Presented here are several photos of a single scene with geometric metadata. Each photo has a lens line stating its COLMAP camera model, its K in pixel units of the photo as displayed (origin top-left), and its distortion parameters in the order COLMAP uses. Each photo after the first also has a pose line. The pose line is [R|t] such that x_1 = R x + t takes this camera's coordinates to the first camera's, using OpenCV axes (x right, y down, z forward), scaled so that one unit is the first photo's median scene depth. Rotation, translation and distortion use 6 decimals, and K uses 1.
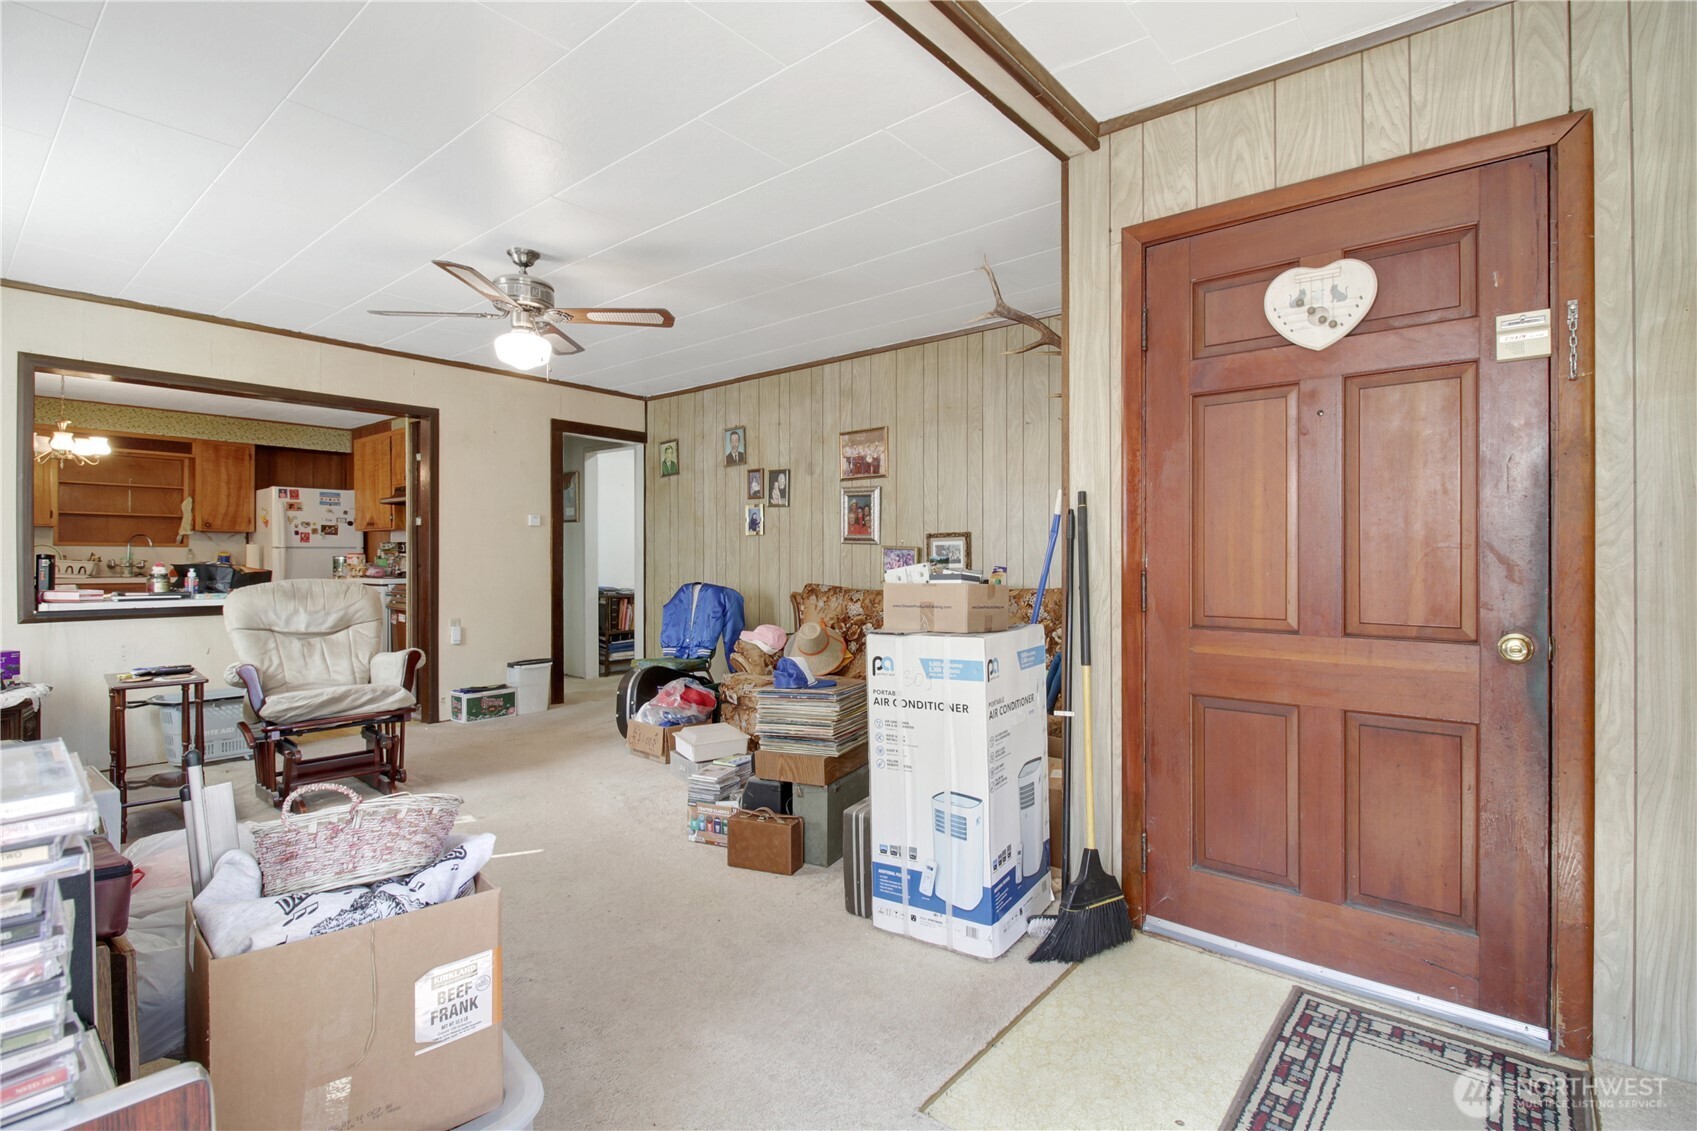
lens RADIAL K [[804.2, 0, 862.0], [0, 804.2, 562.6], [0, 0, 1]] dist [-0.019928, -0.001086]
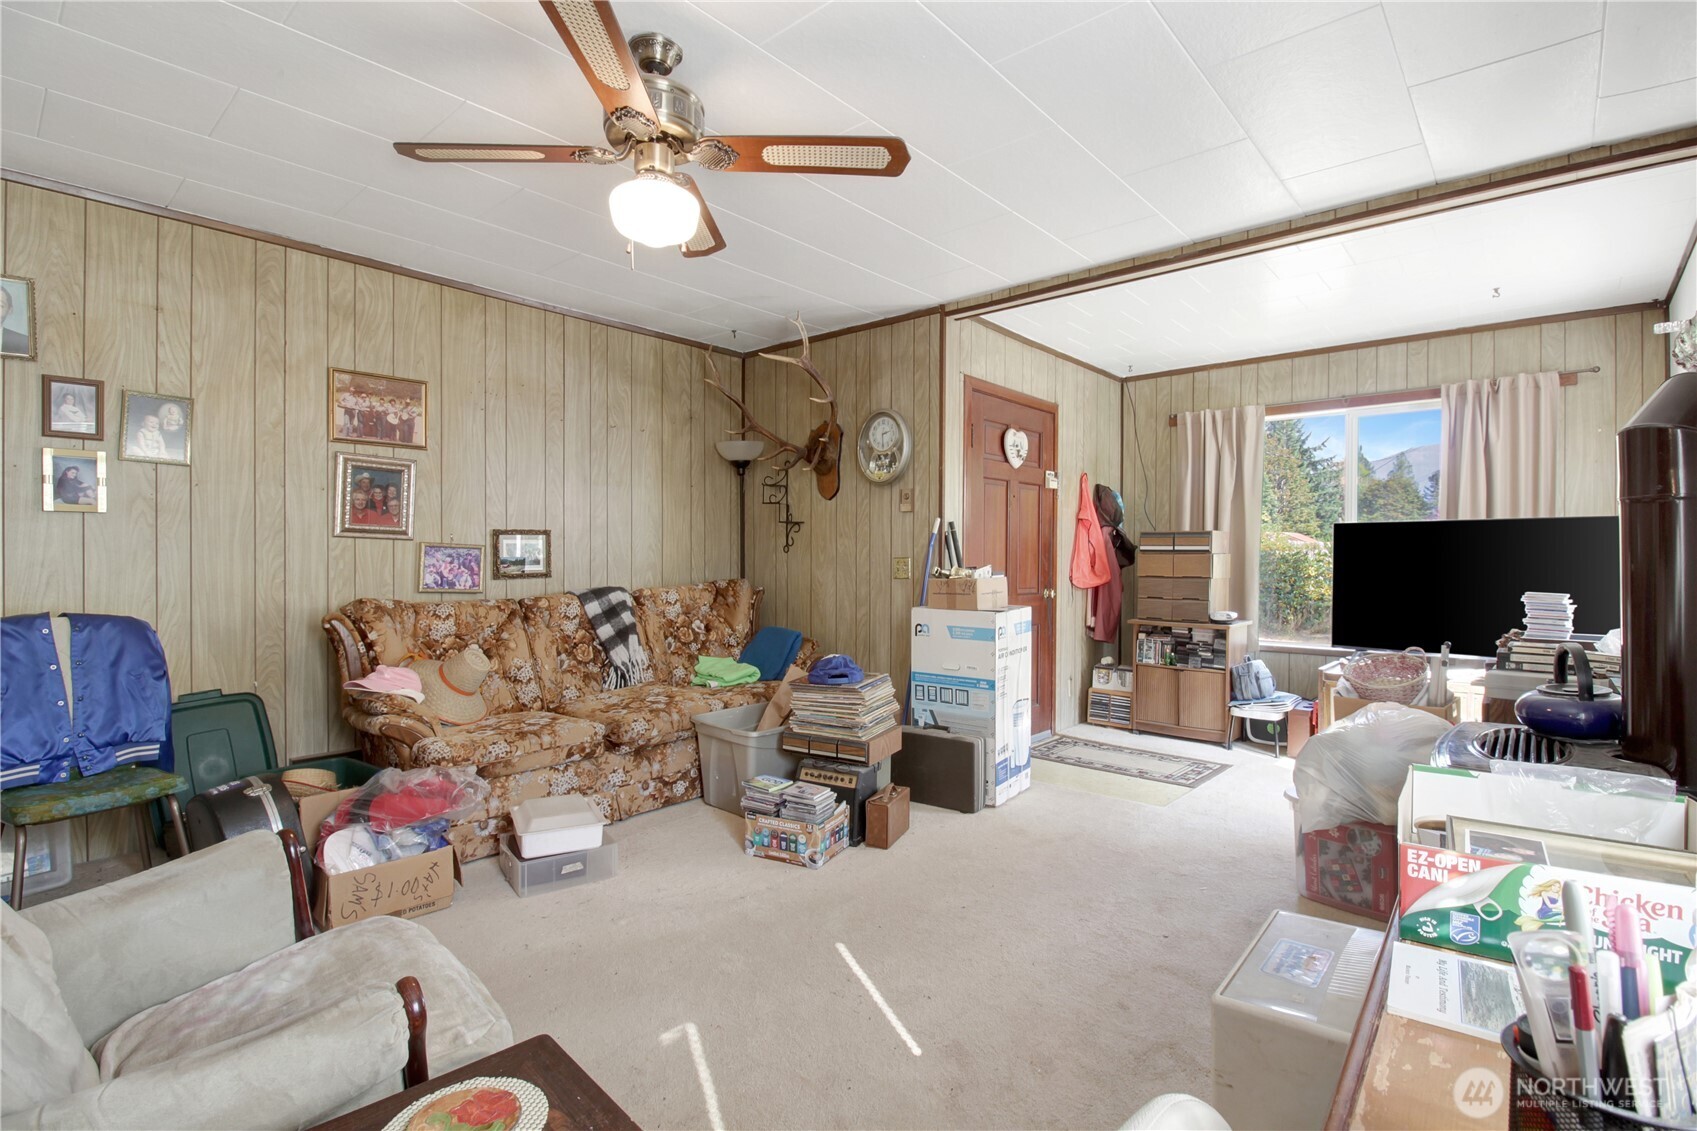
lens RADIAL K [[804.2, 0, 863.1], [0, 804.2, 565.3], [0, 0, 1]] dist [-0.019928, -0.001086]
pose [[0.008179, -0.010417, 0.999912, -0.652572], [0.000527, 0.999946, 0.010413, -0.006388], [-0.999966, 0.000442, 0.008184, 0.542309]]
